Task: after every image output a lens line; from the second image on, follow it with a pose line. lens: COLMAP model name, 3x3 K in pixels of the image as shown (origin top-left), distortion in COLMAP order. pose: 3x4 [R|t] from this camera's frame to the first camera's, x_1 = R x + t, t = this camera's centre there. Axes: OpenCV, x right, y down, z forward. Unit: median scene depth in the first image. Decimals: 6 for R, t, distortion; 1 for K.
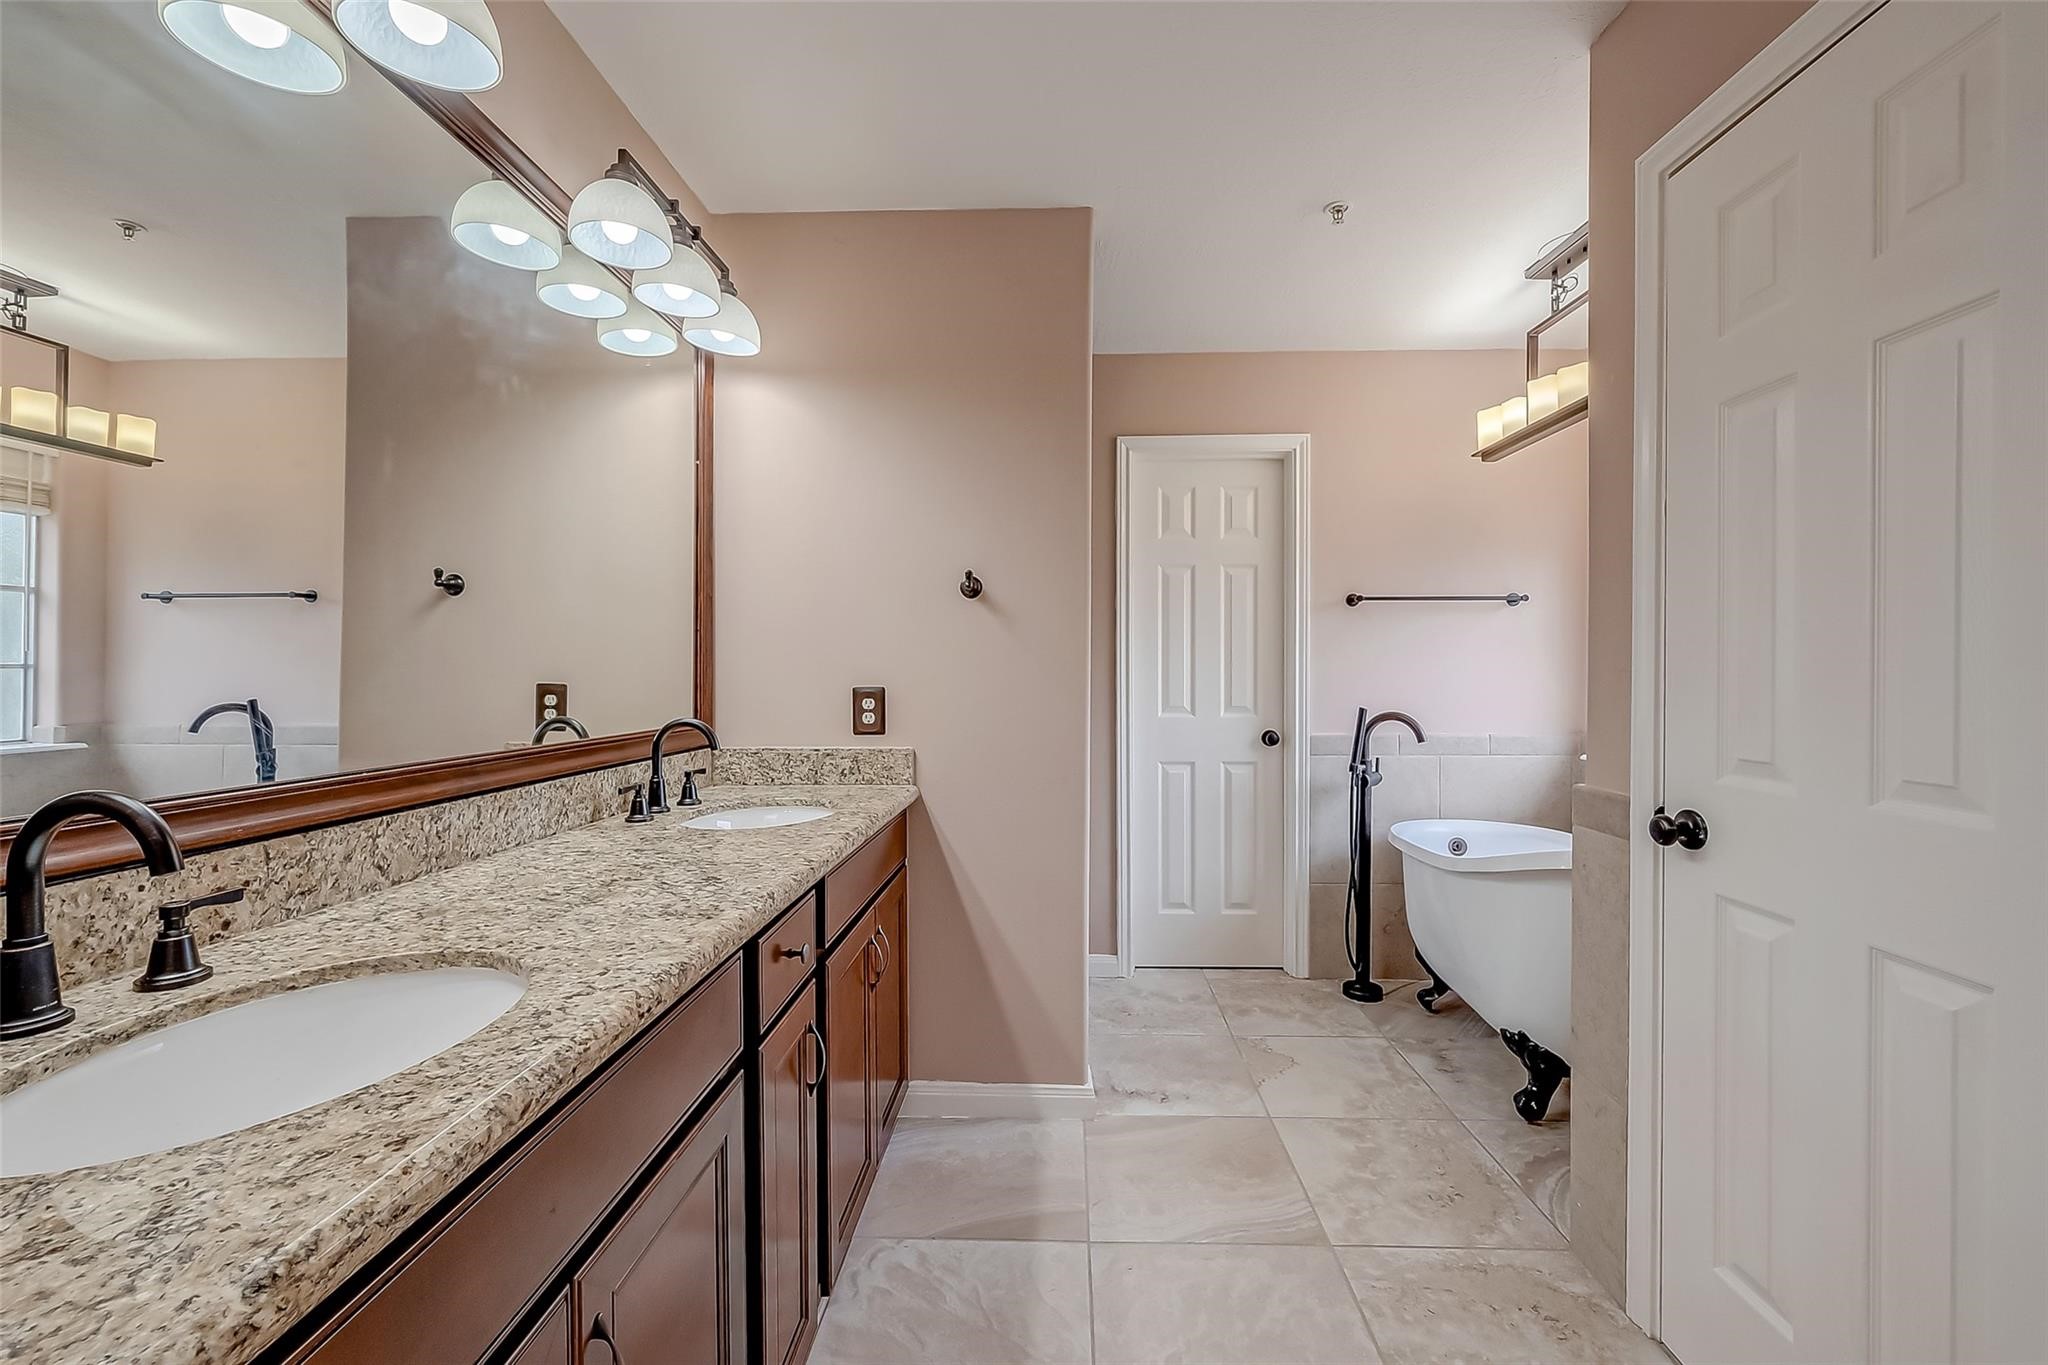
lens RADIAL K [[819.6, 0, 1023.9], [0, 819.6, 683.9], [0, 0, 1]] dist [-0.000642, -0.000090]
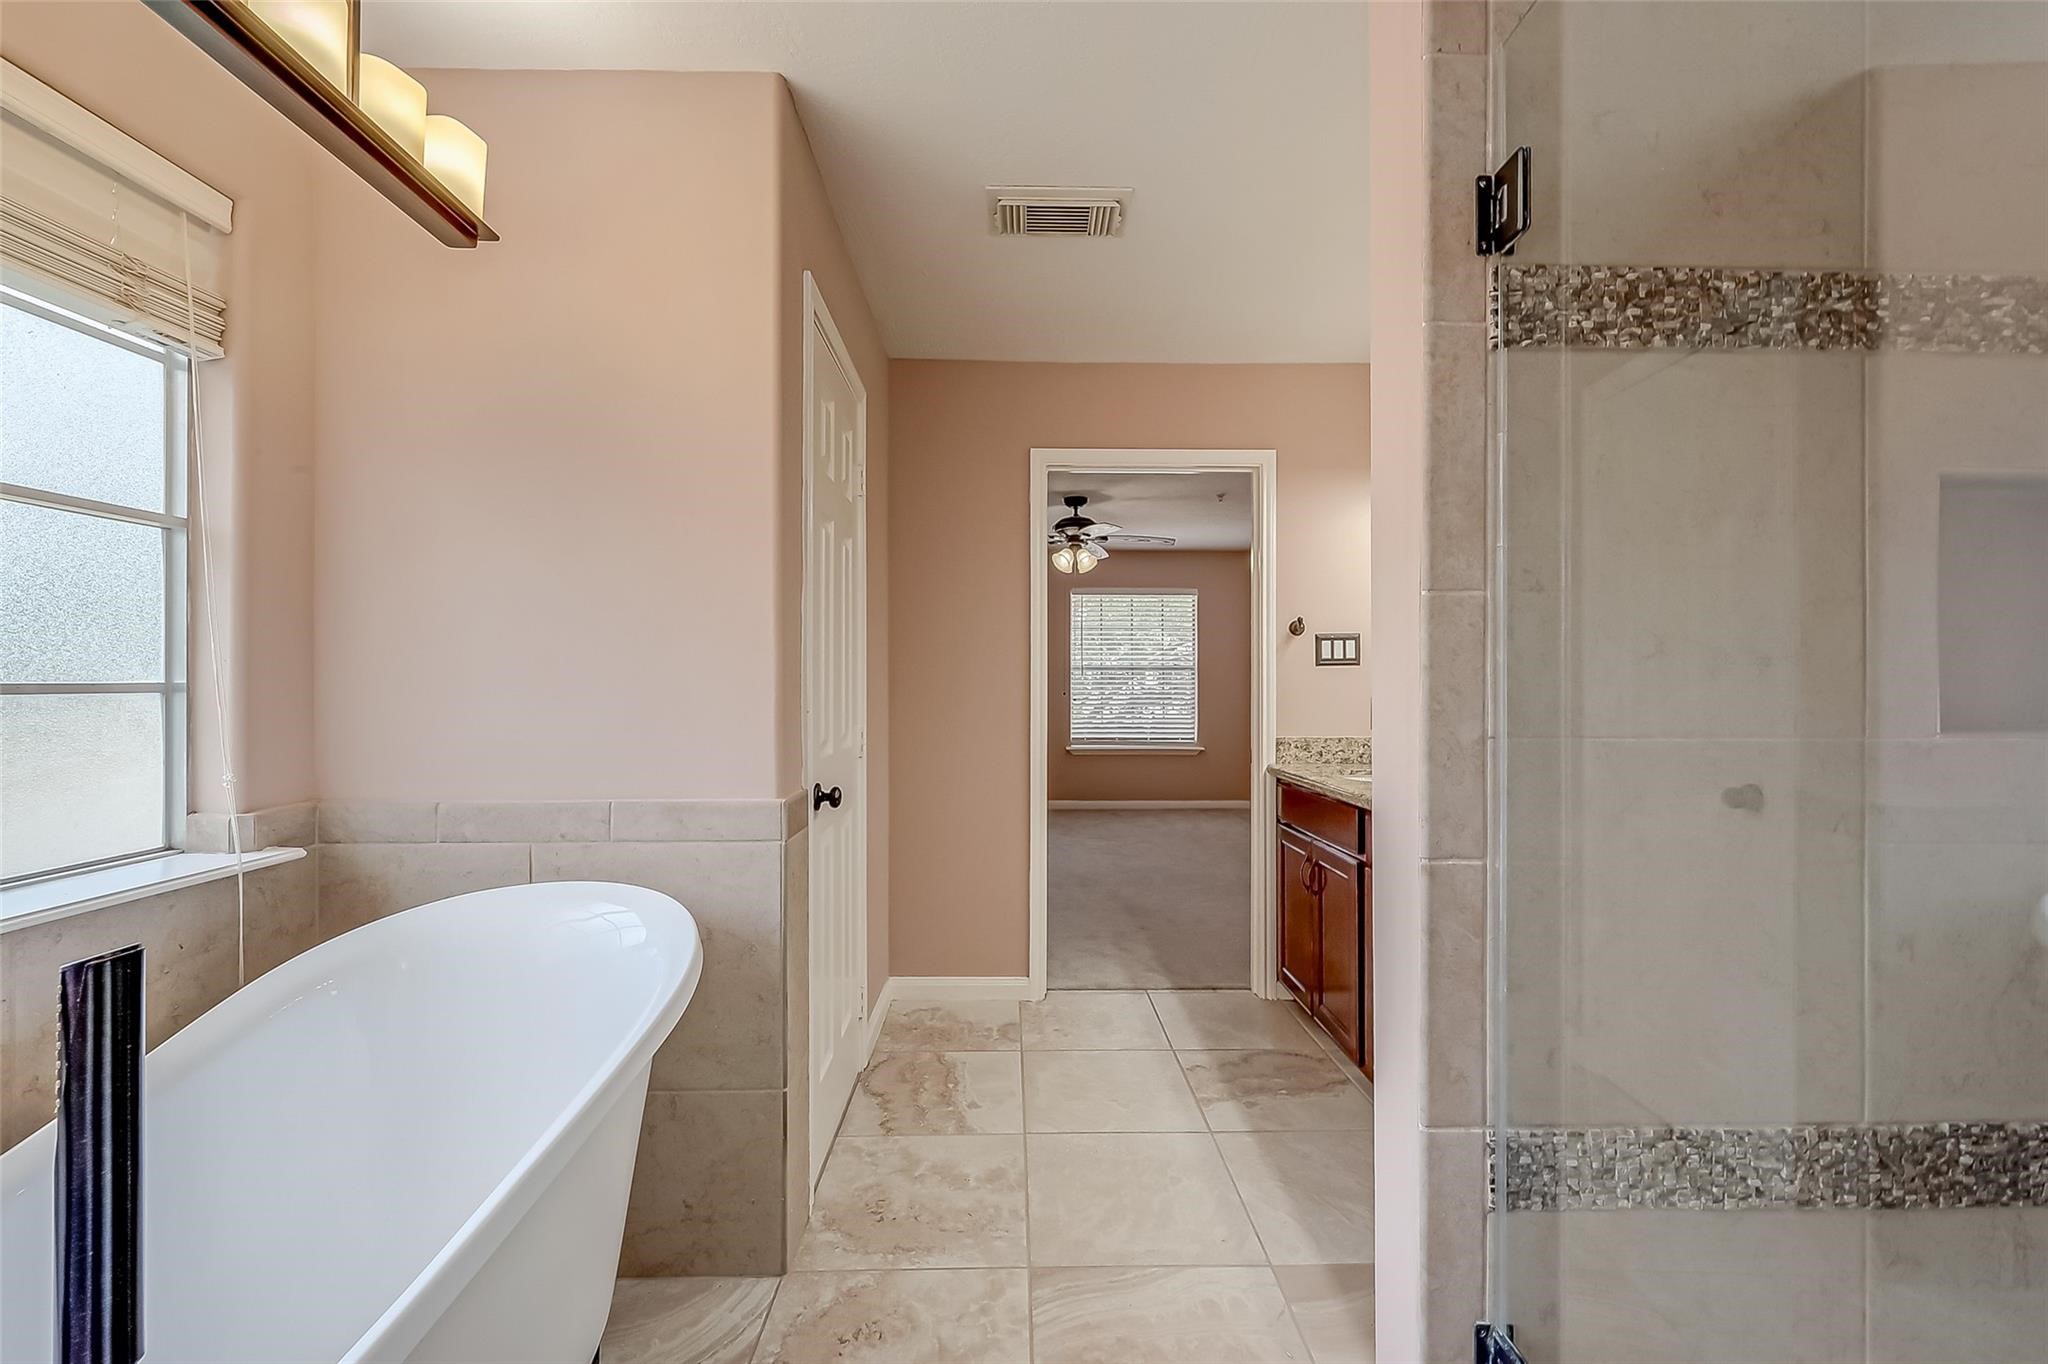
lens RADIAL K [[819.6, 0, 1023.9], [0, 819.6, 683.4], [0, 0, 1]] dist [-0.000642, -0.000090]
pose [[-0.997671, 0.003167, -0.068137, 0.374285], [0.001934, 0.999833, 0.018155, -0.032676], [0.068183, 0.017981, -0.997511, 1.657239]]
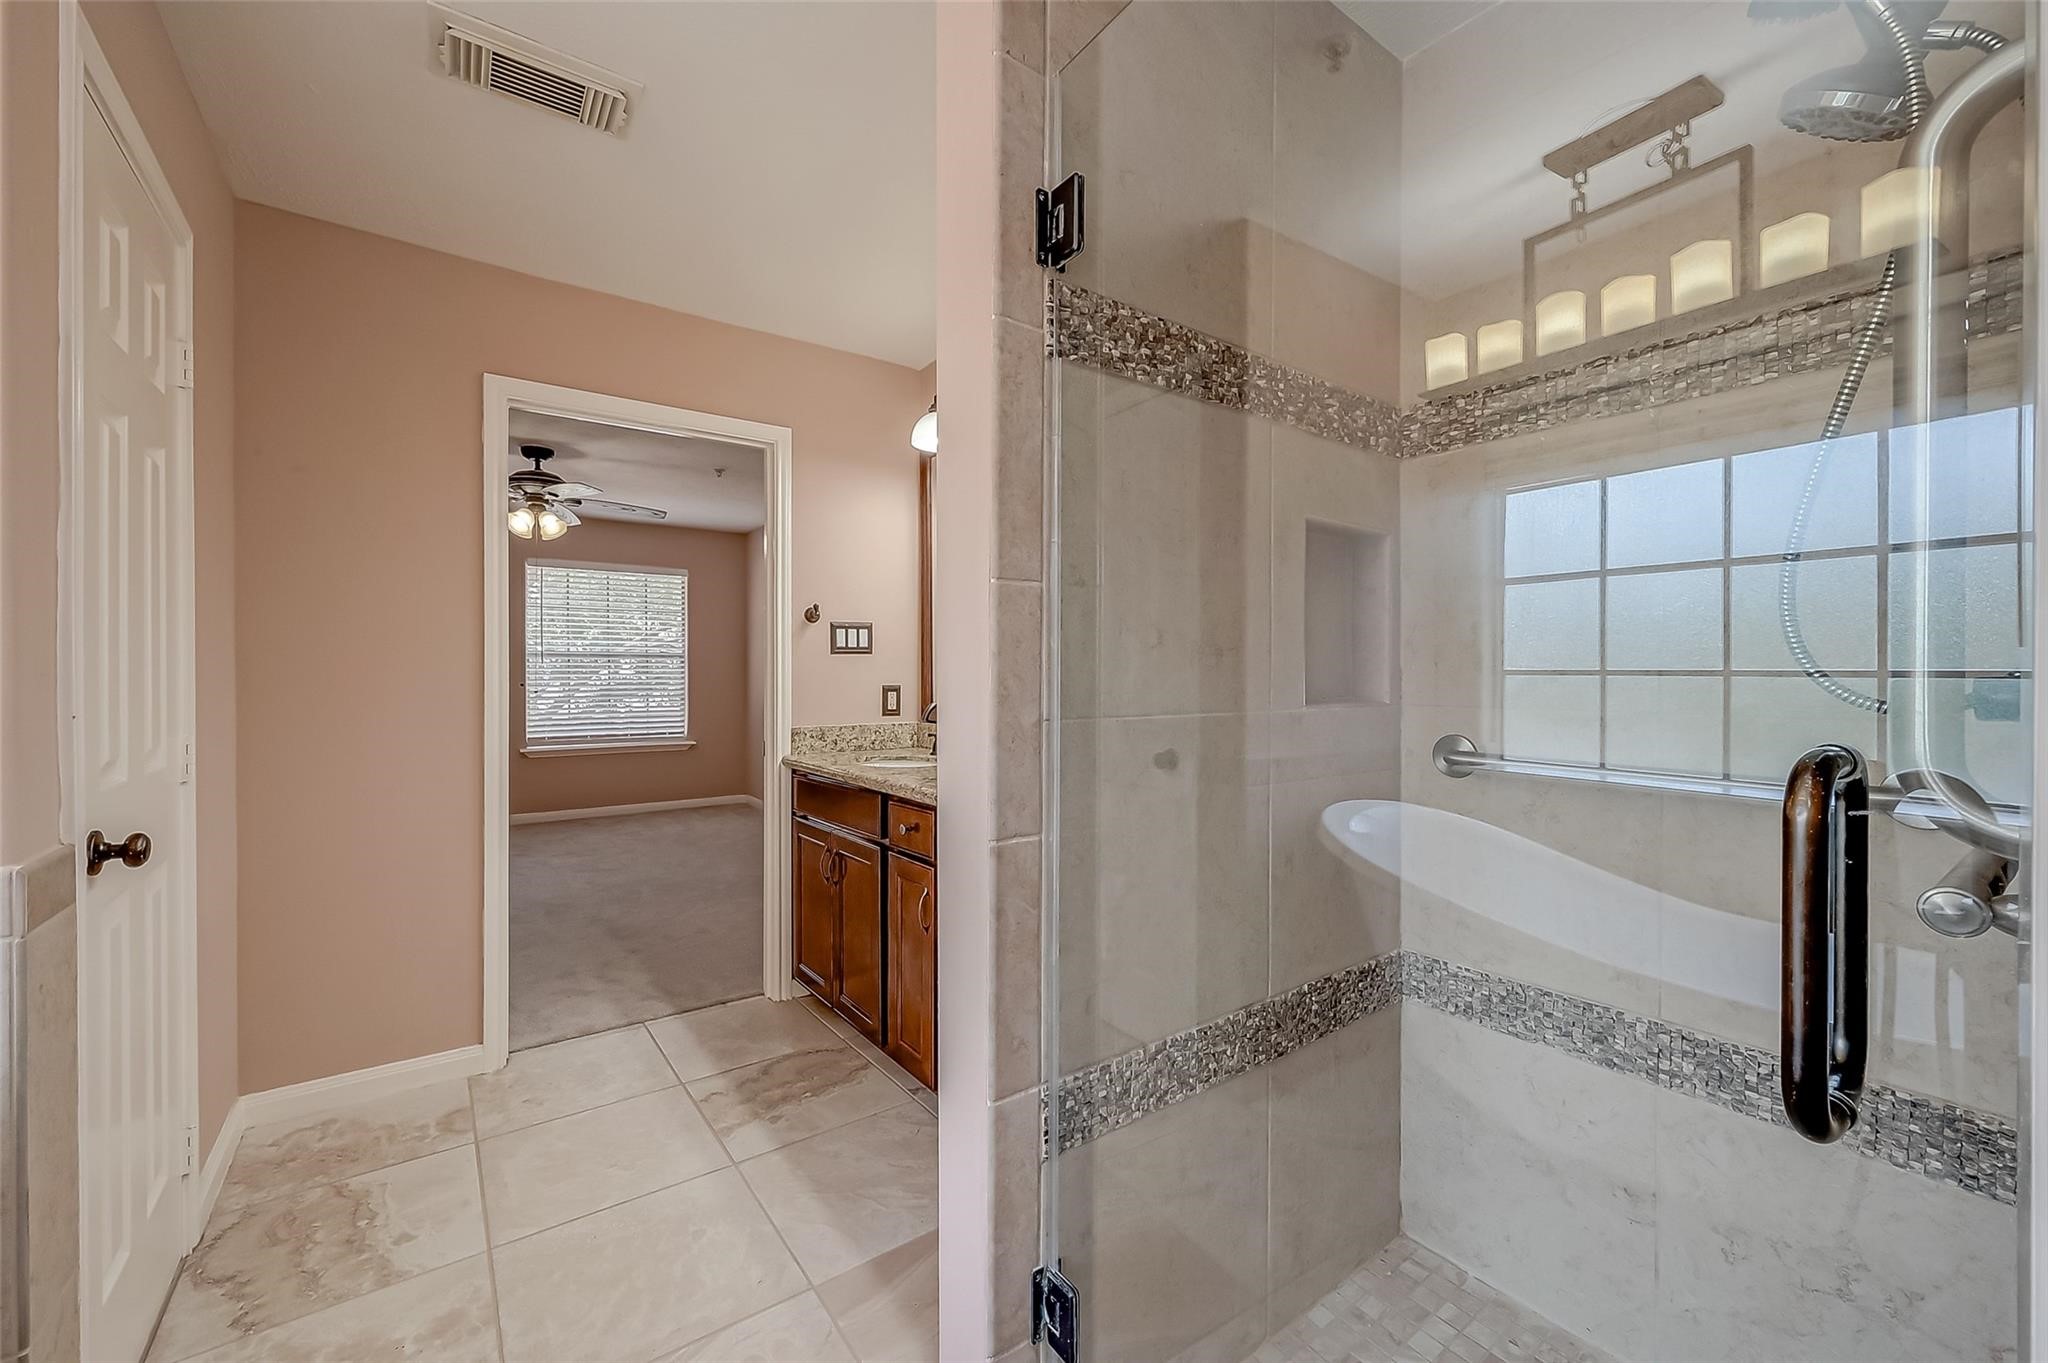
lens RADIAL K [[821.3, 0, 1037.5], [0, 821.3, 676.4], [0, 0, 1]] dist [-0.000330, -0.000103]
pose [[-0.768795, 0.007481, -0.639452, 0.403364], [-0.007545, 0.999756, 0.020768, -0.029614], [0.639451, 0.020791, -0.768551, 1.584855]]
